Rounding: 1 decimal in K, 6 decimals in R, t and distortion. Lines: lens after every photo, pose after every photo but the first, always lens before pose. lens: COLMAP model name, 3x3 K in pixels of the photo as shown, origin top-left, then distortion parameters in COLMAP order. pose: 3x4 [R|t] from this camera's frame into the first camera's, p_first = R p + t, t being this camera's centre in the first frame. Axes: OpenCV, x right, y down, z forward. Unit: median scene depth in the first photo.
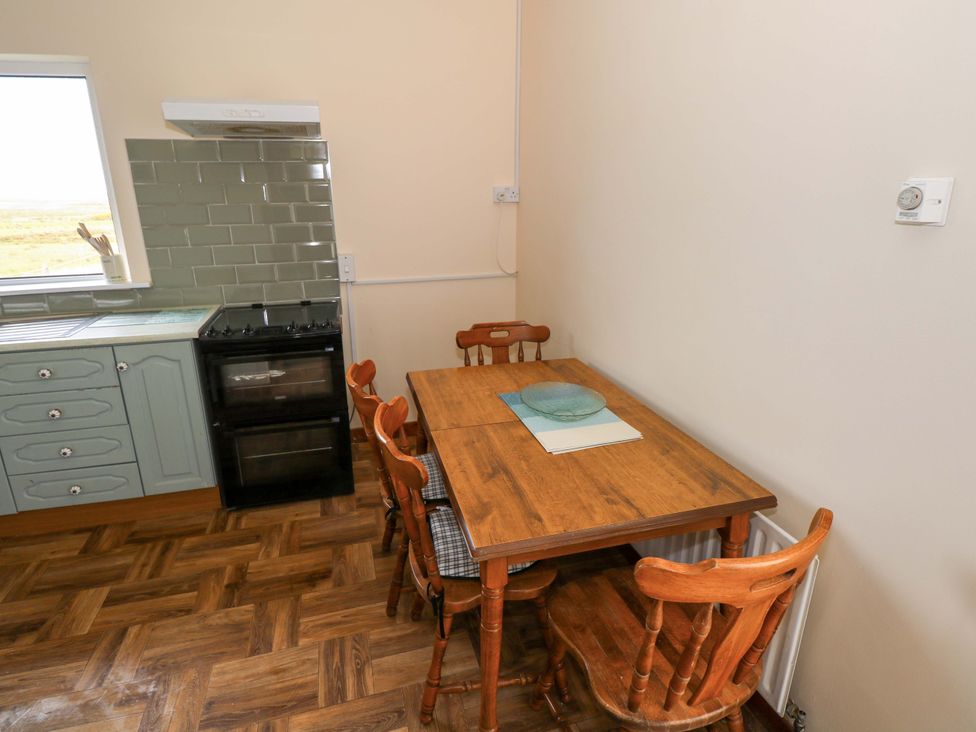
lens RADIAL K [[521.3, 0, 481.1], [0, 521.3, 347.0], [0, 0, 1]] dist [0.000532, -0.014001]
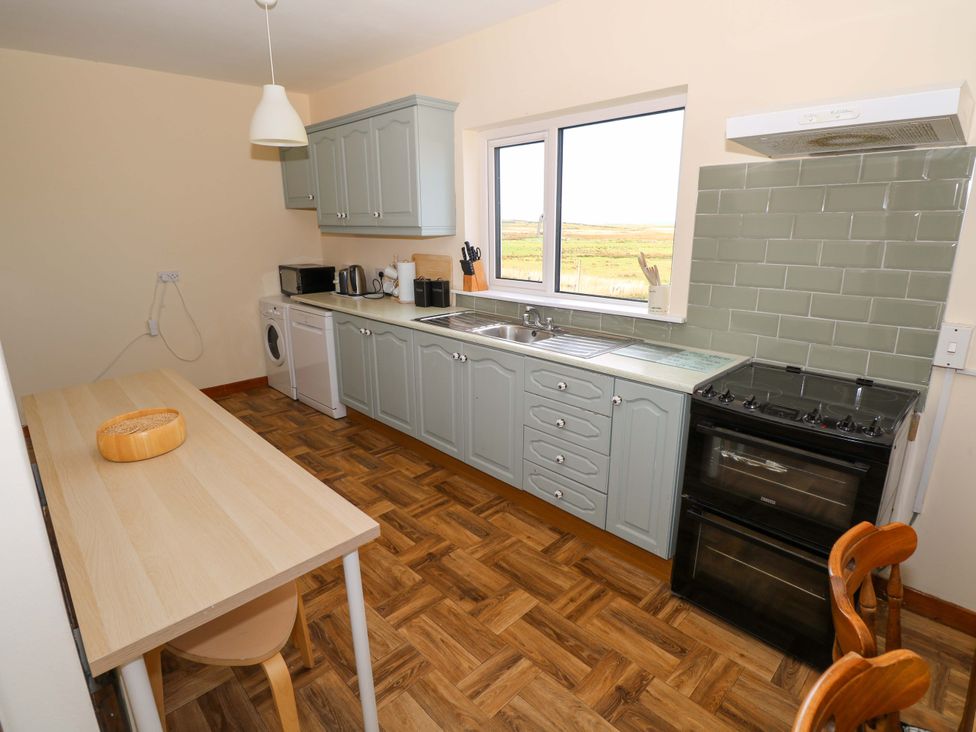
lens RADIAL K [[509.4, 0, 492.4], [0, 509.4, 358.0], [0, 0, 1]] dist [0.001206, -0.014693]
pose [[0.482954, 0.228117, -0.845410, -0.011959], [-0.251032, 0.961015, 0.115904, -0.089054], [0.838891, 0.156249, 0.521391, 0.286156]]
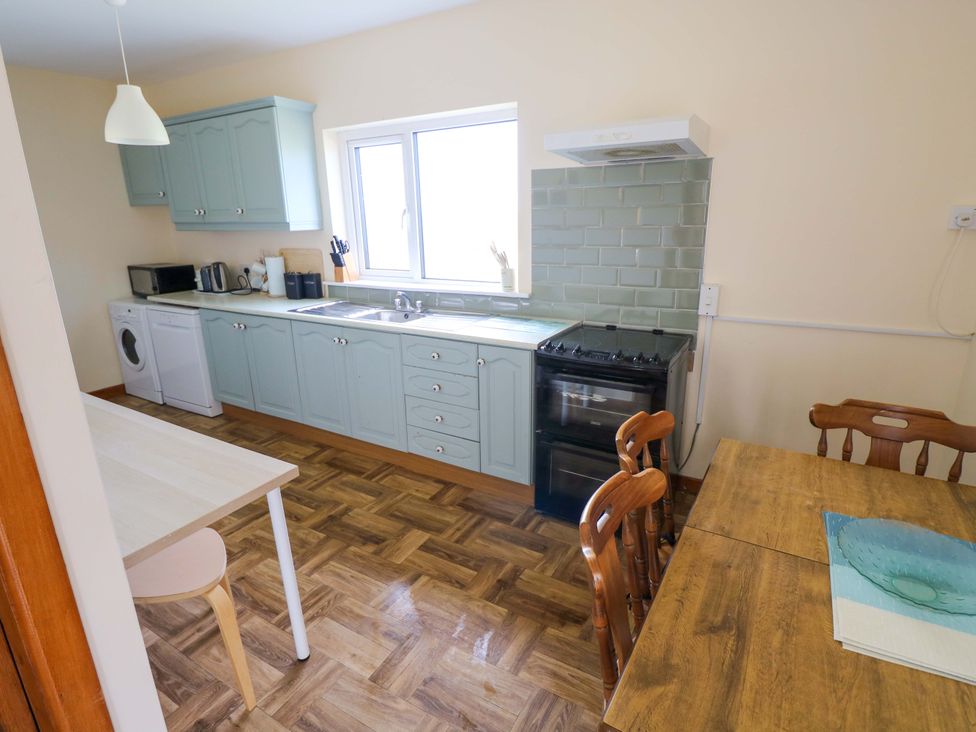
lens RADIAL K [[509.4, 0, 492.4], [0, 509.4, 358.0], [0, 0, 1]] dist [0.001206, -0.014693]
pose [[0.696512, 0.189516, -0.692066, 0.132375], [-0.194826, 0.978207, 0.071795, -0.059666], [0.690590, 0.084826, 0.718255, 0.174213]]
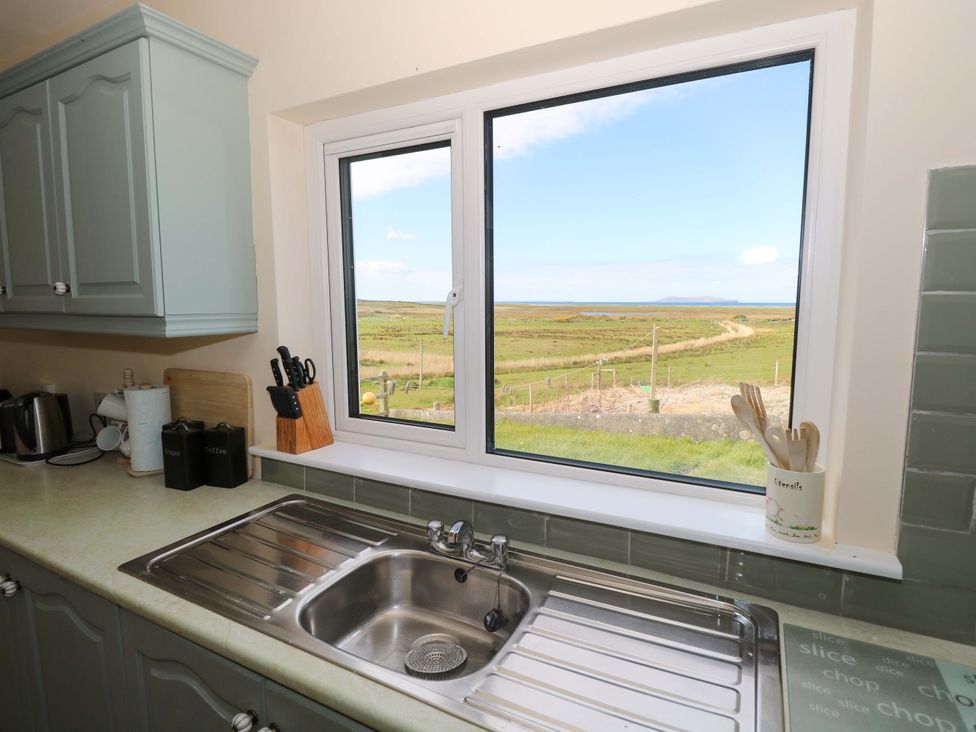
lens RADIAL K [[509.4, 0, 492.4], [0, 509.4, 358.0], [0, 0, 1]] dist [0.001206, -0.014693]
pose [[0.731067, 0.081570, -0.677413, -0.733913], [-0.200887, 0.974553, -0.099449, -0.201992], [0.652063, 0.208787, 0.728850, 0.644873]]
